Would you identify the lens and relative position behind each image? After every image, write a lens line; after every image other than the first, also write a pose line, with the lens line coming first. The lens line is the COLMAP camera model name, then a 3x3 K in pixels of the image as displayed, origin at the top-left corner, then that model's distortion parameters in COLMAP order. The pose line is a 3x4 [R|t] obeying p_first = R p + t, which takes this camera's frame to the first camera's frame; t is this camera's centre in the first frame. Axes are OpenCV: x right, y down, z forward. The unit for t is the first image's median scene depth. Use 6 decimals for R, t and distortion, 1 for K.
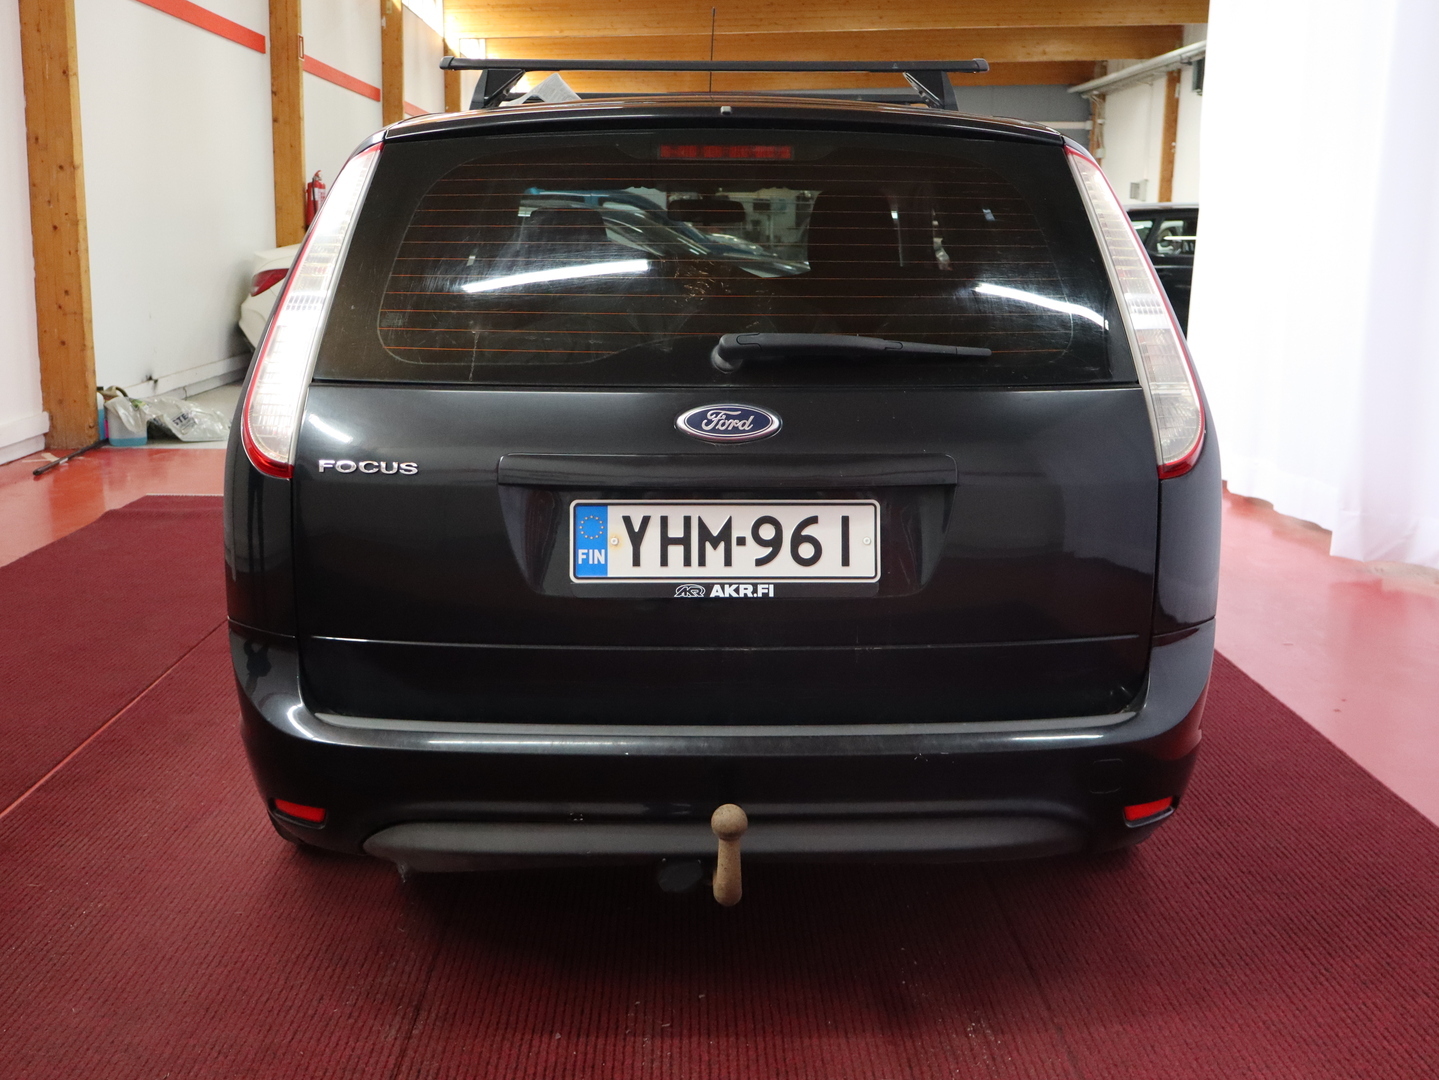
lens RADIAL K [[1559.1, 0, 719.5], [0, 1559.1, 540.0], [0, 0, 1]] dist [0.015559, 0.019063]
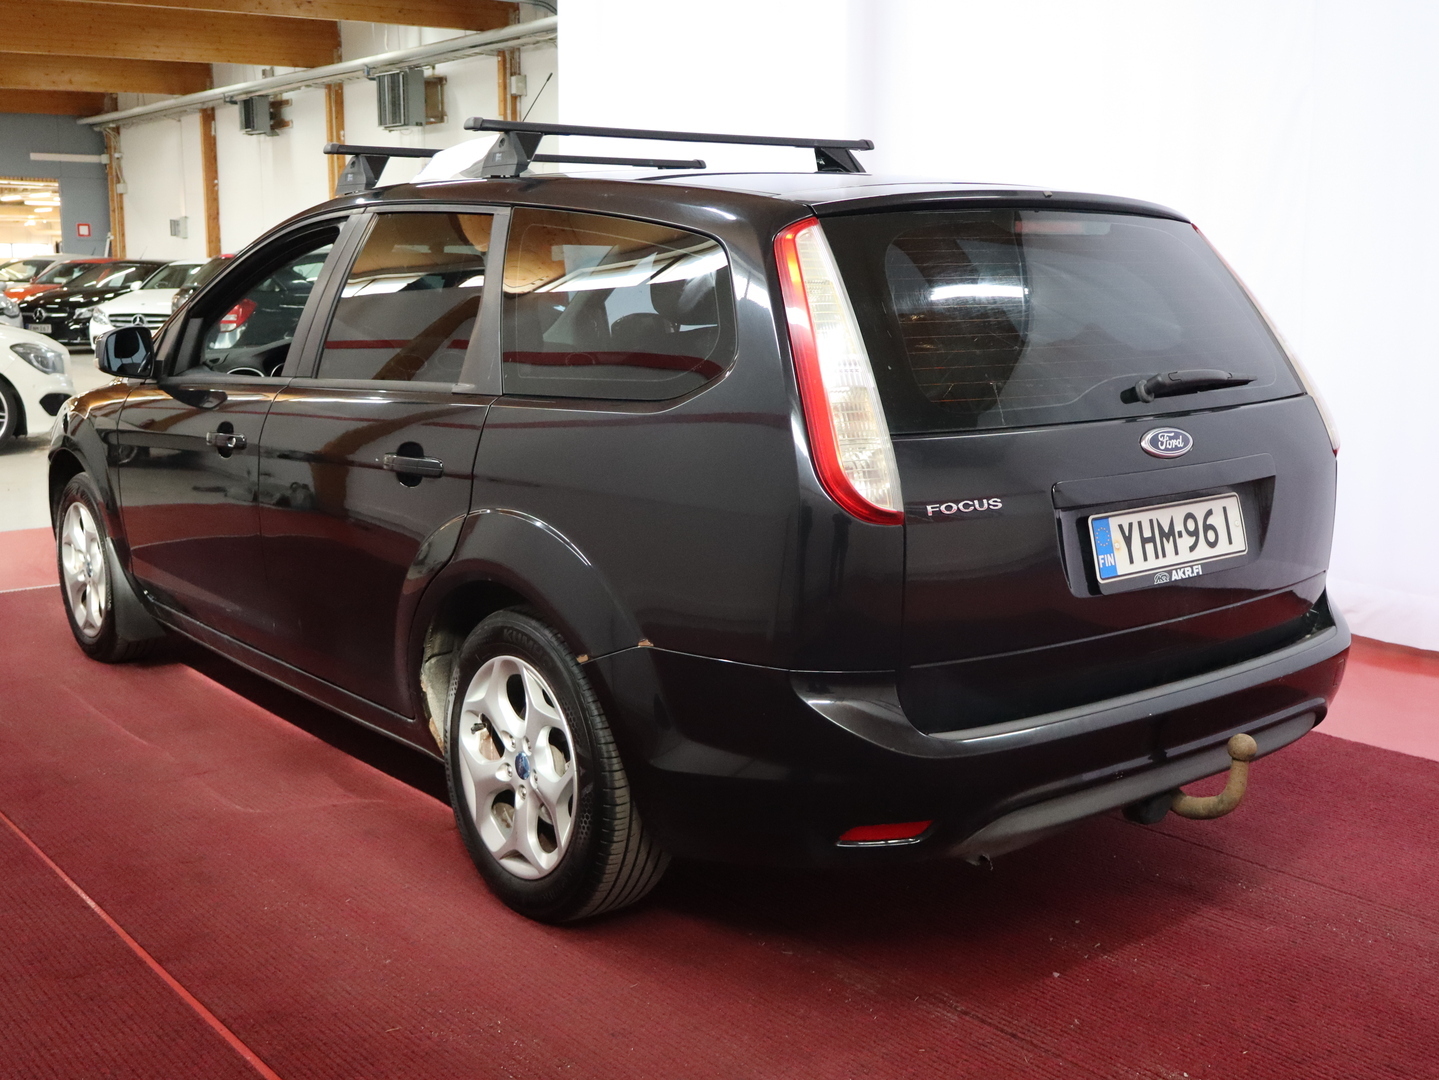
lens RADIAL K [[1594.6, 0, 719.5], [0, 1594.6, 540.0], [0, 0, 1]] dist [0.002222, 0.001997]
pose [[0.792944, -0.114574, 0.598425, -1.065537], [0.129292, 0.991434, 0.018501, -0.067379], [-0.595418, 0.062702, 0.800965, 0.179944]]
